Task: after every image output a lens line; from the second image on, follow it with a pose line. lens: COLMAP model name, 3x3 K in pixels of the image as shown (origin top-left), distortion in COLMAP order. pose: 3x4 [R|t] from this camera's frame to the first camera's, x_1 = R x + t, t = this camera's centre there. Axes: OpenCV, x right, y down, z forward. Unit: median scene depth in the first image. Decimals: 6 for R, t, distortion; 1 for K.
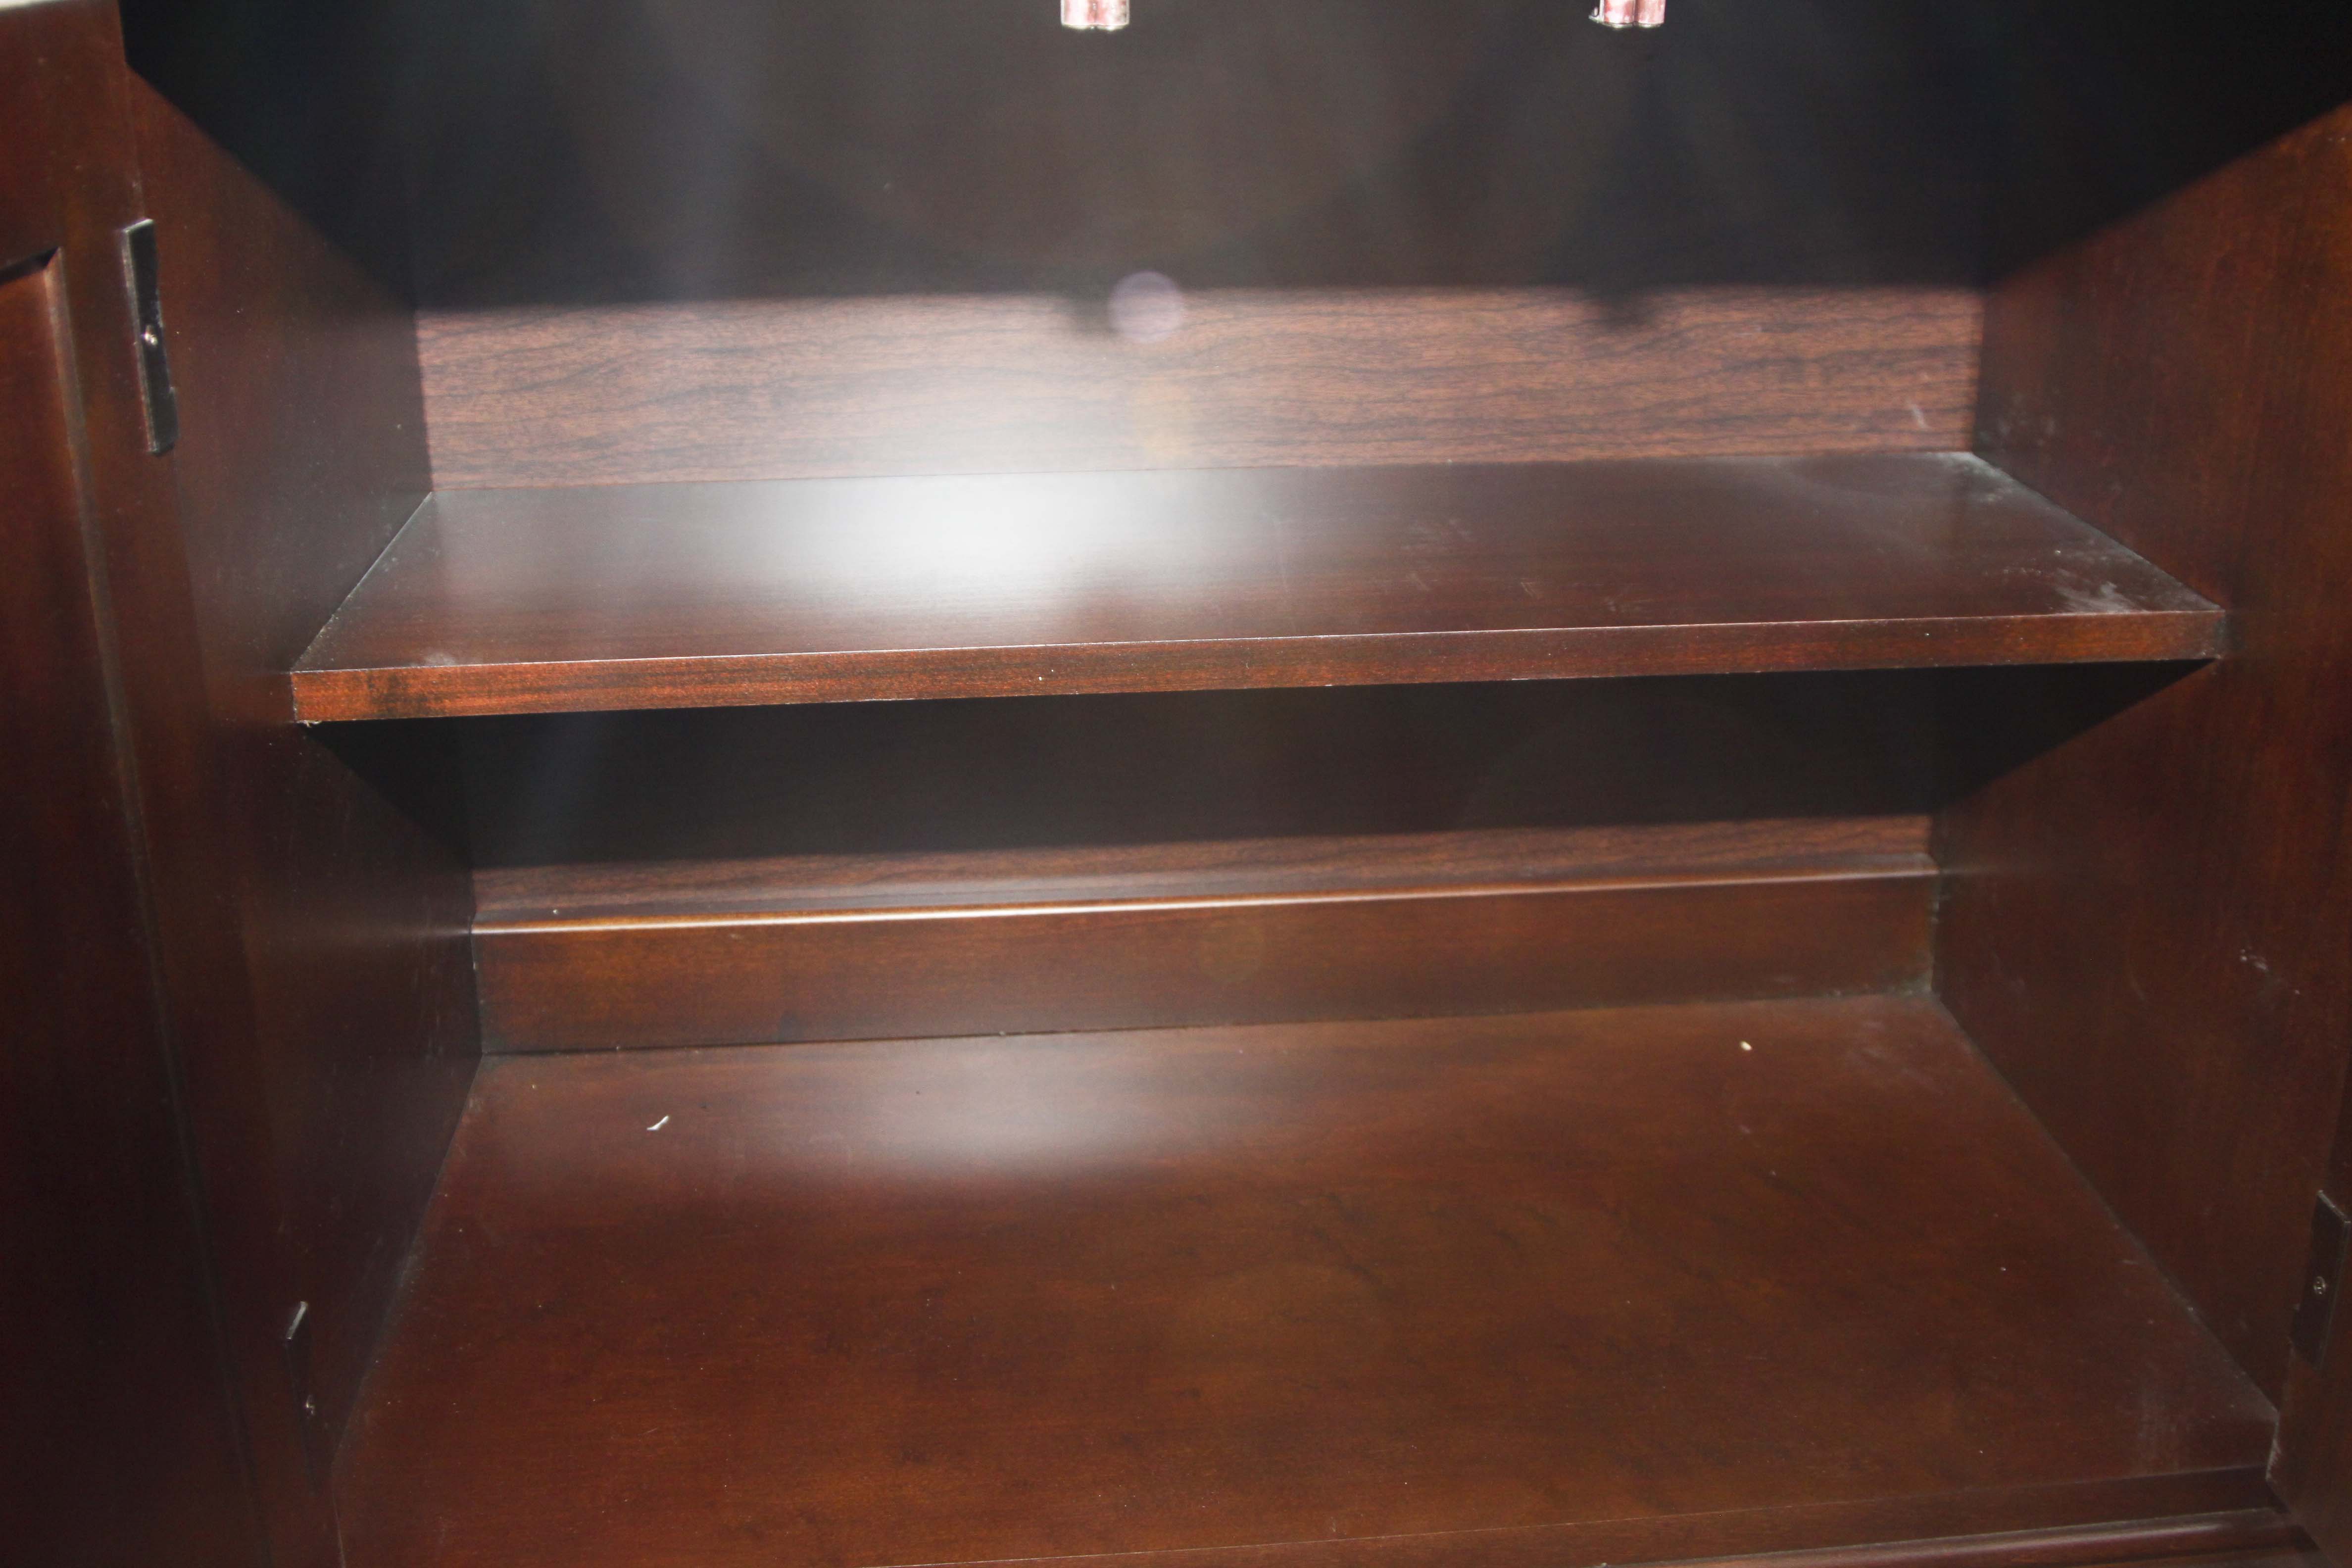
lens RADIAL K [[2535.4, 0, 1179.9], [0, 2535.4, 772.6], [0, 0, 1]] dist [-0.105420, 0.000000]
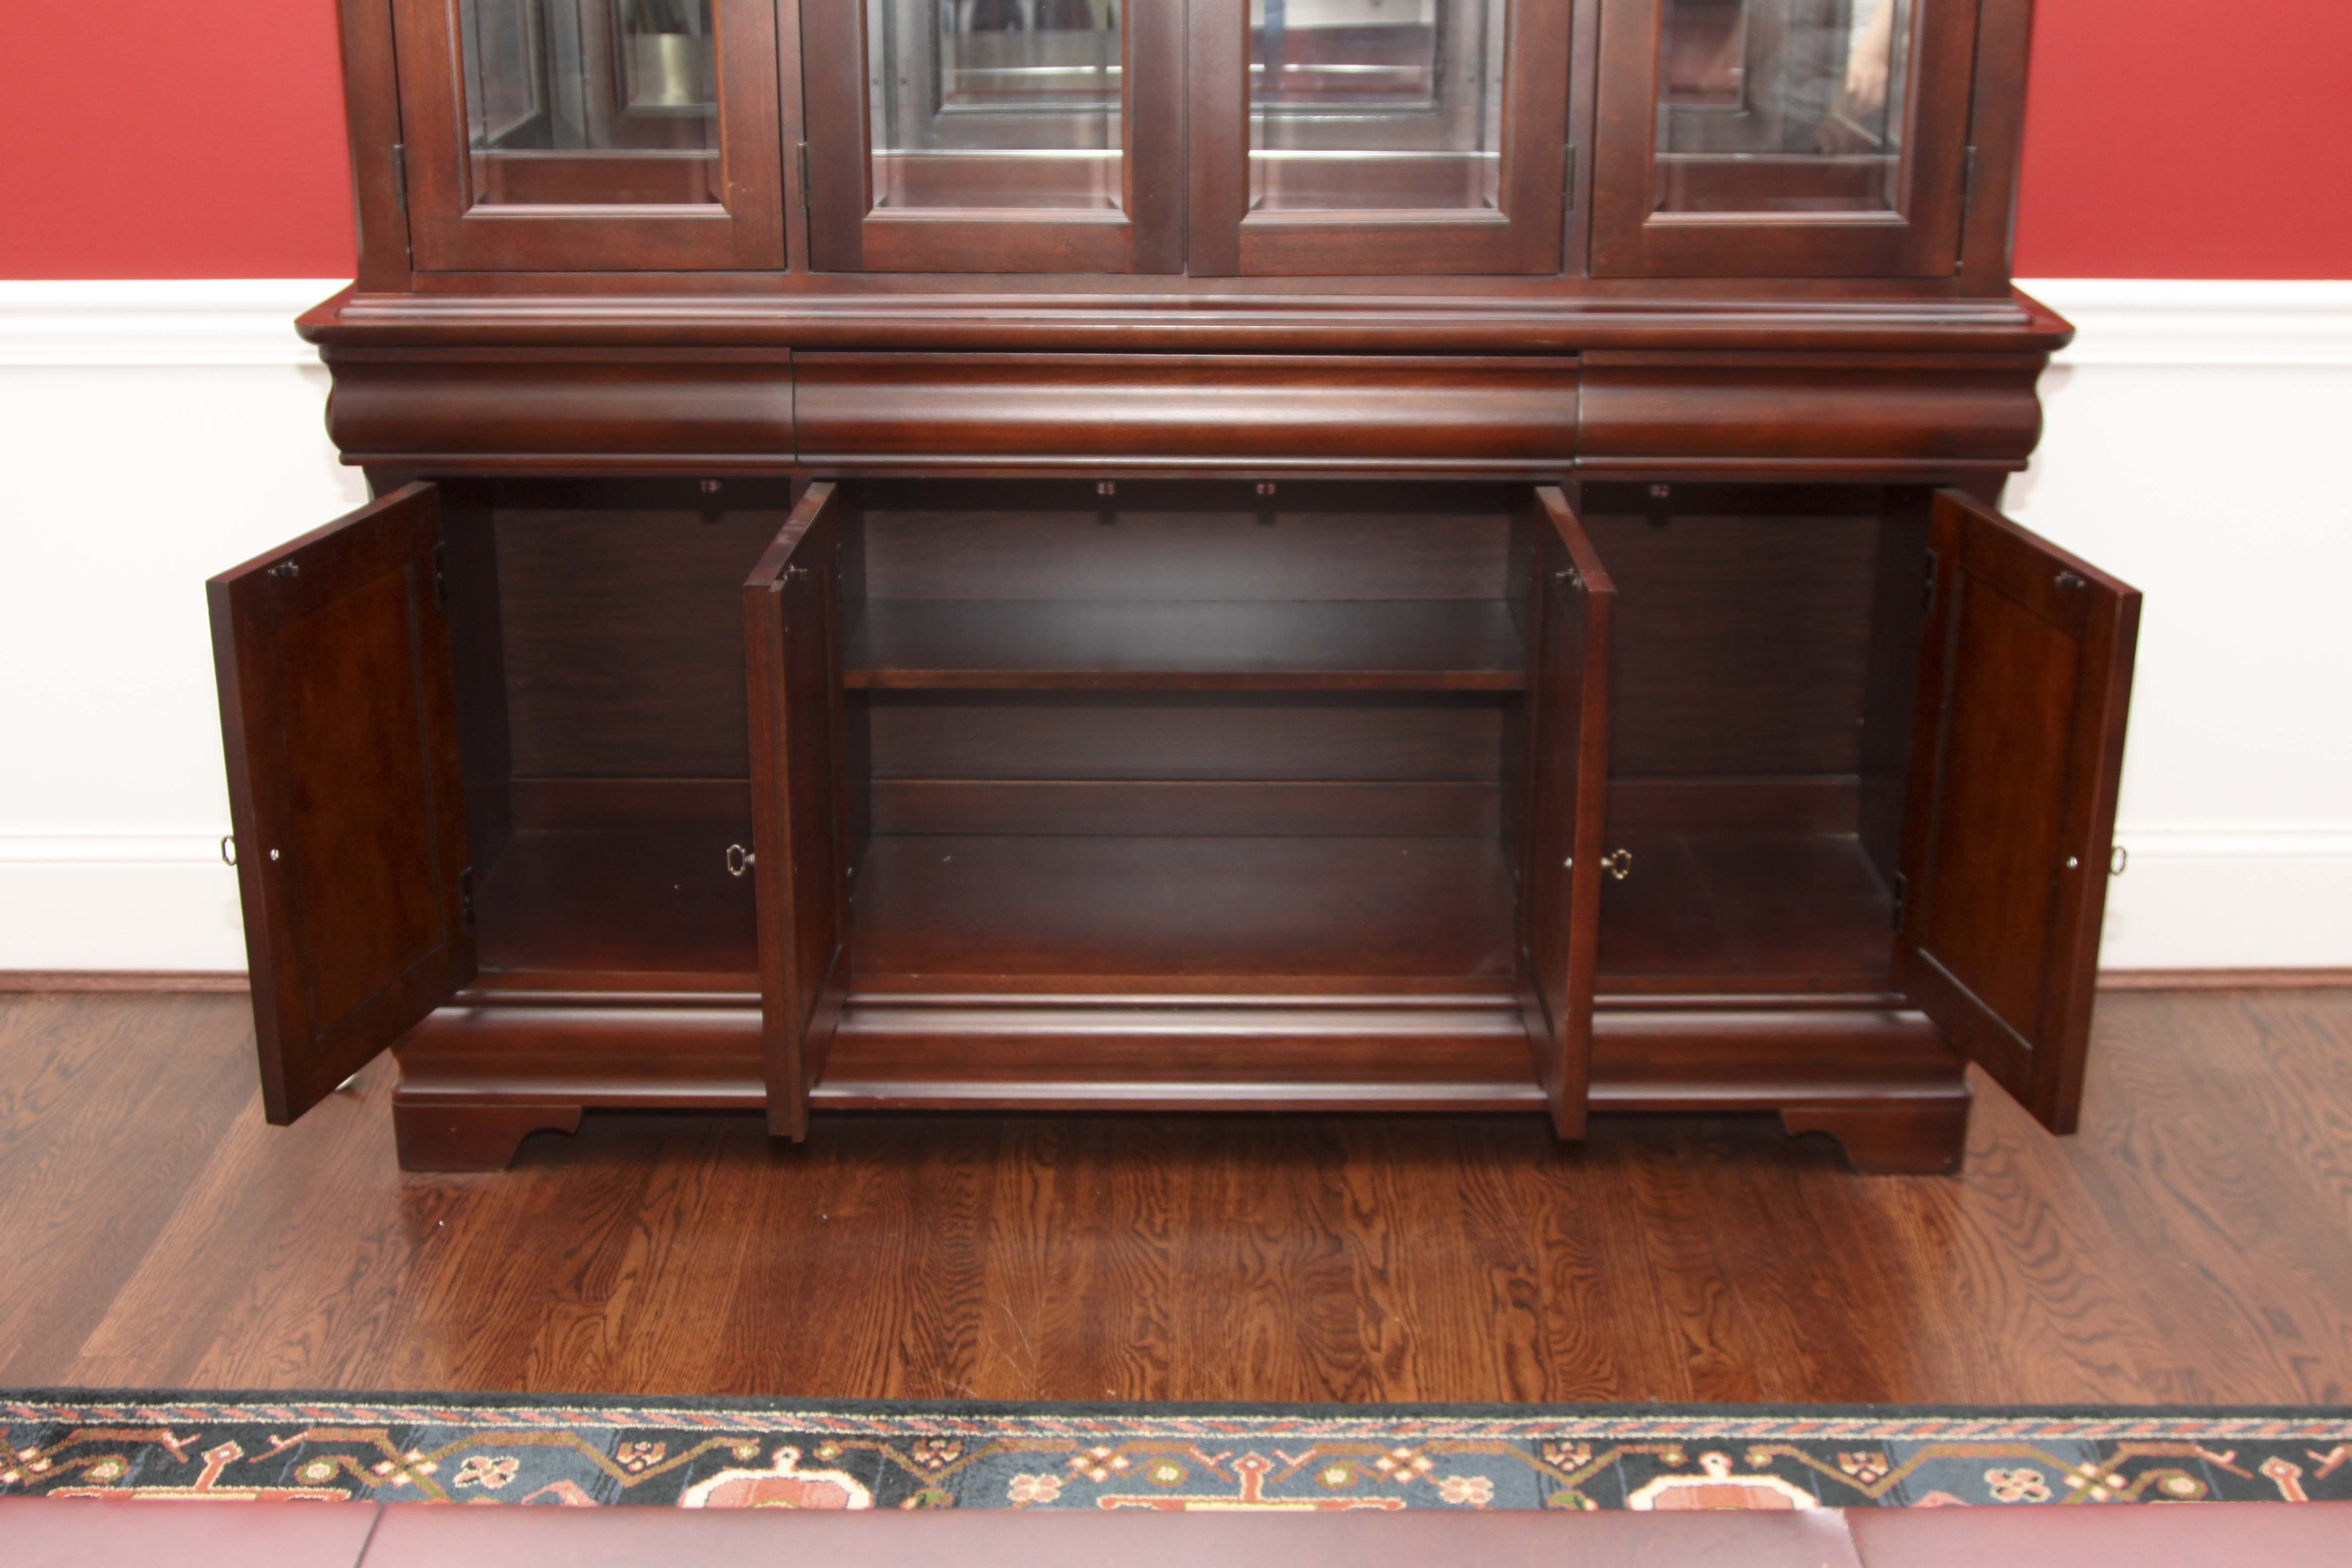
lens RADIAL K [[3020.5, 0, 1183.2], [0, 3020.5, 786.2], [0, 0, 1]] dist [-0.065363, 0.000000]
pose [[0.995817, 0.040742, -0.081787, 0.296789], [-0.042156, 0.998989, -0.015640, 0.116138], [0.081068, 0.019022, 0.996527, -2.168177]]
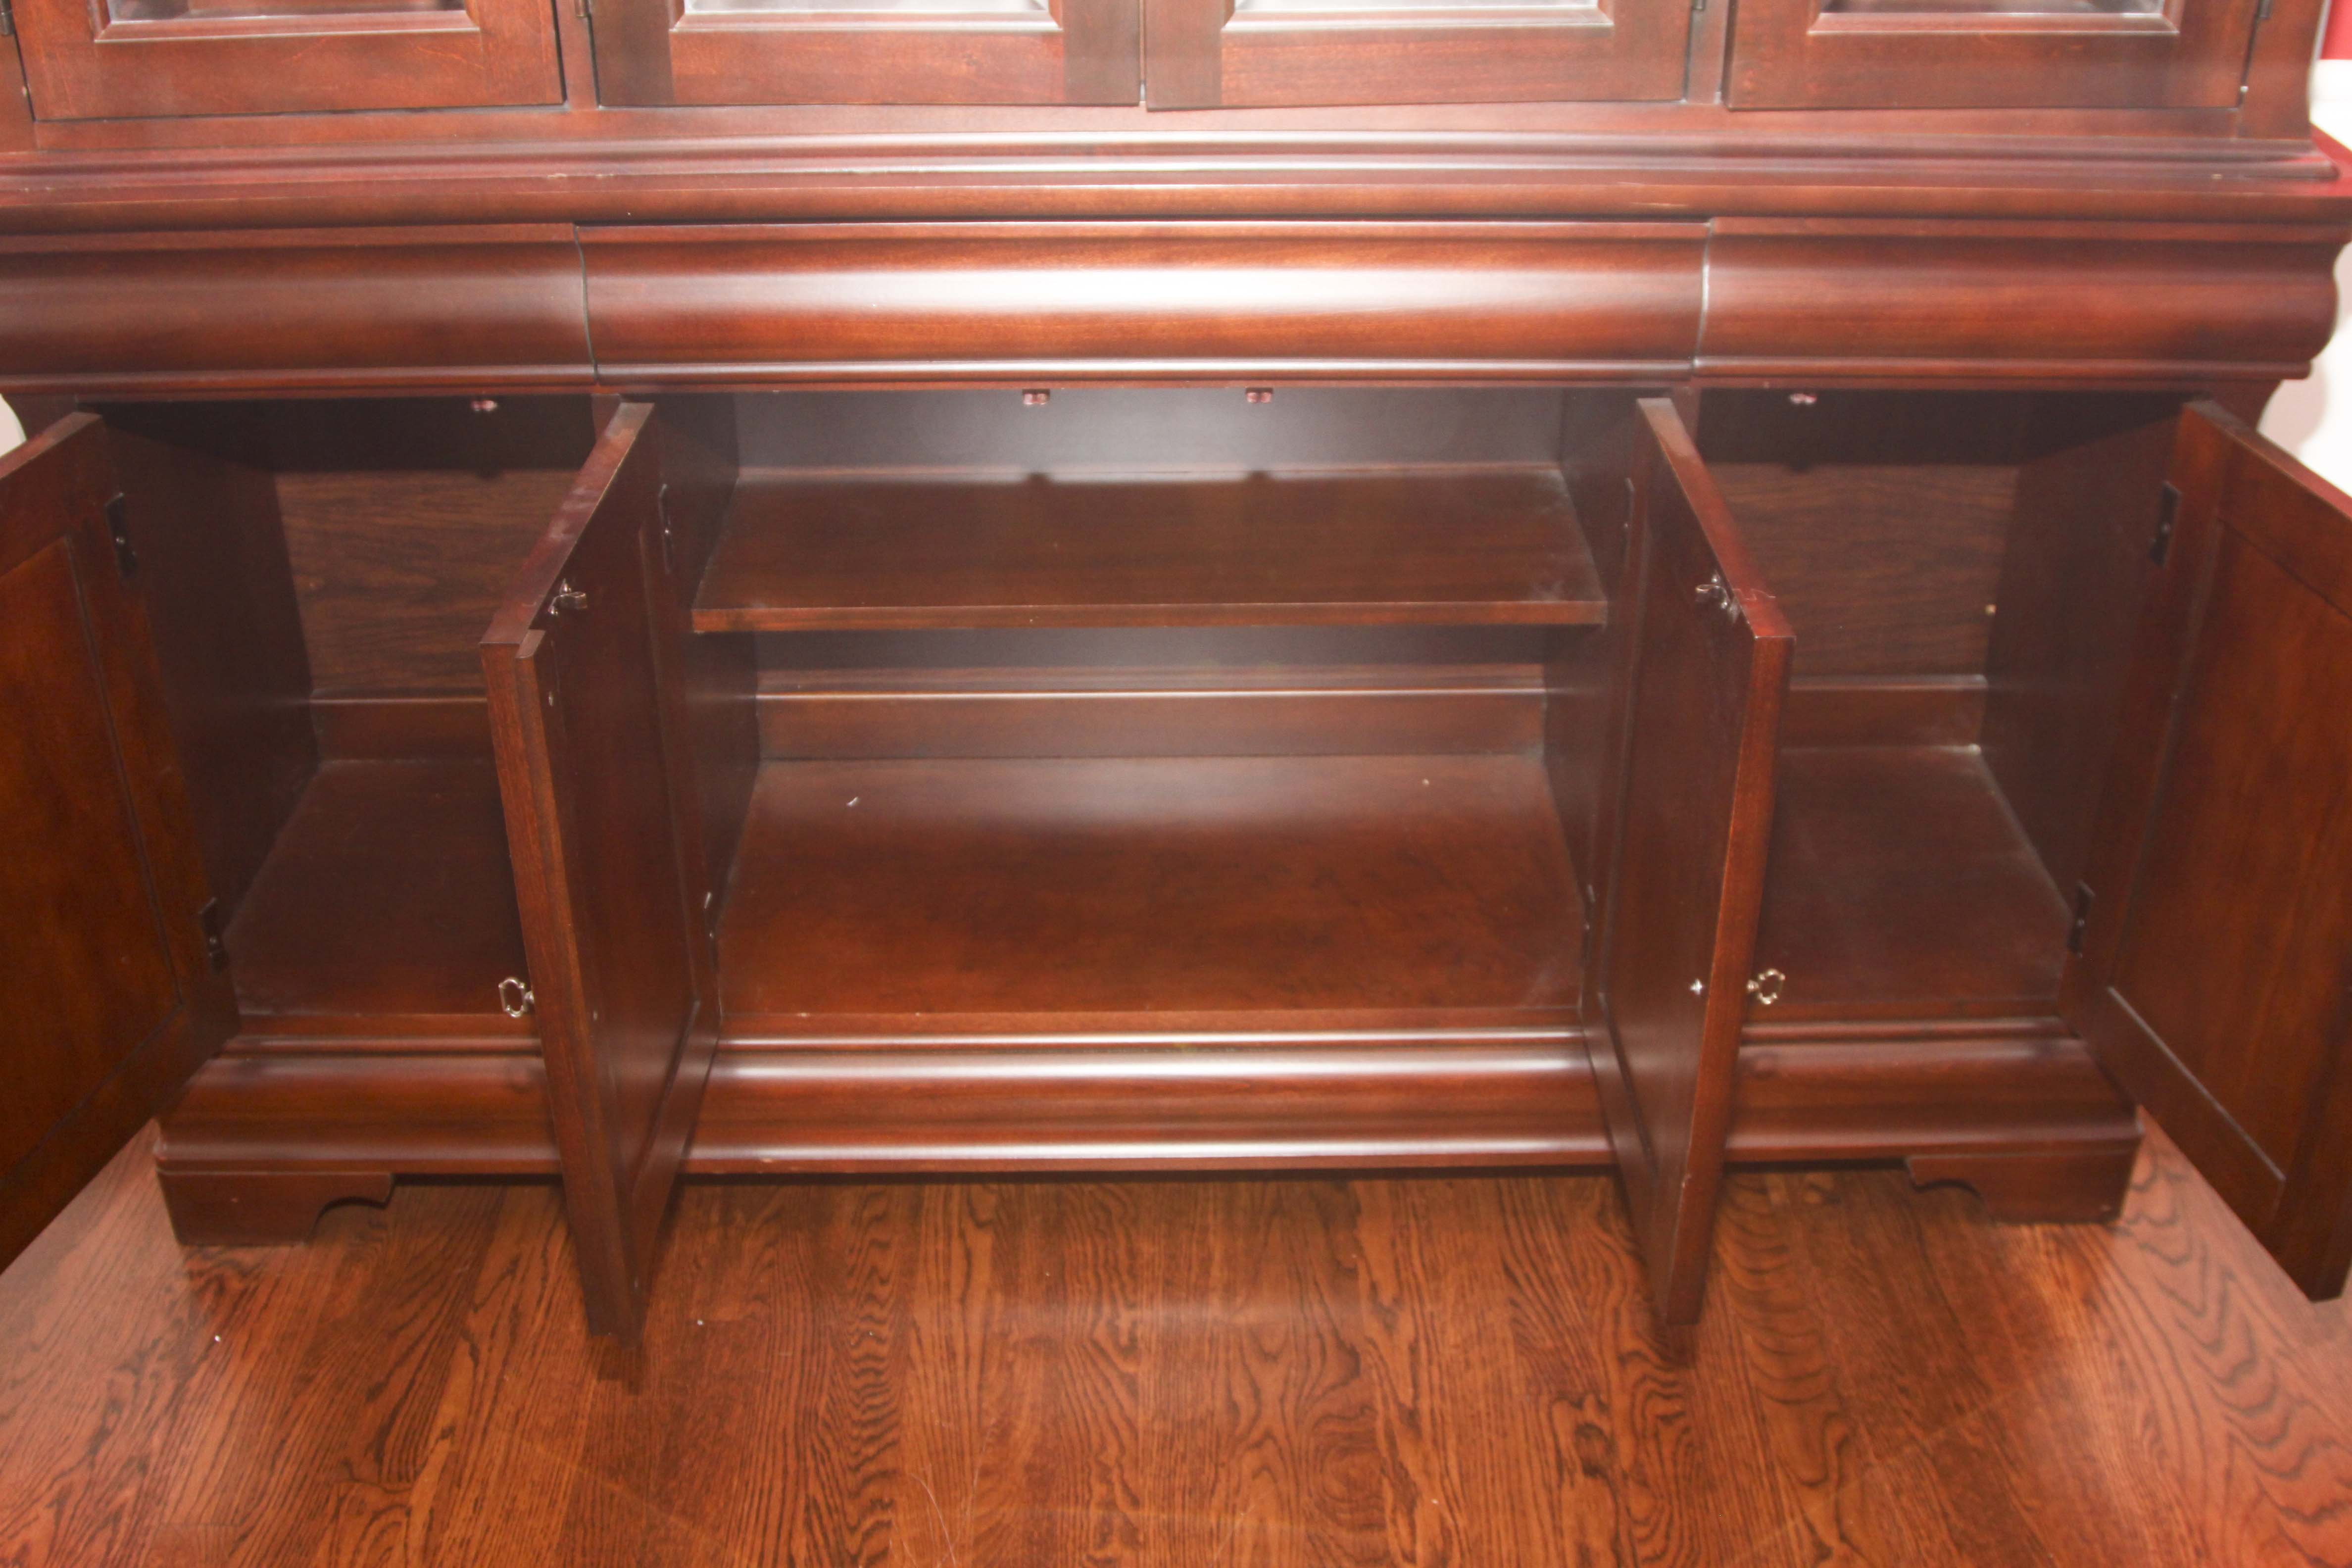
lens RADIAL K [[2535.4, 0, 1200.3], [0, 2535.4, 790.8], [0, 0, 1]] dist [-0.105420, 0.000000]
pose [[0.997543, 0.043214, -0.055138, 0.195317], [-0.033062, 0.984314, 0.173302, -0.248899], [0.061762, -0.171053, 0.983324, -1.045318]]
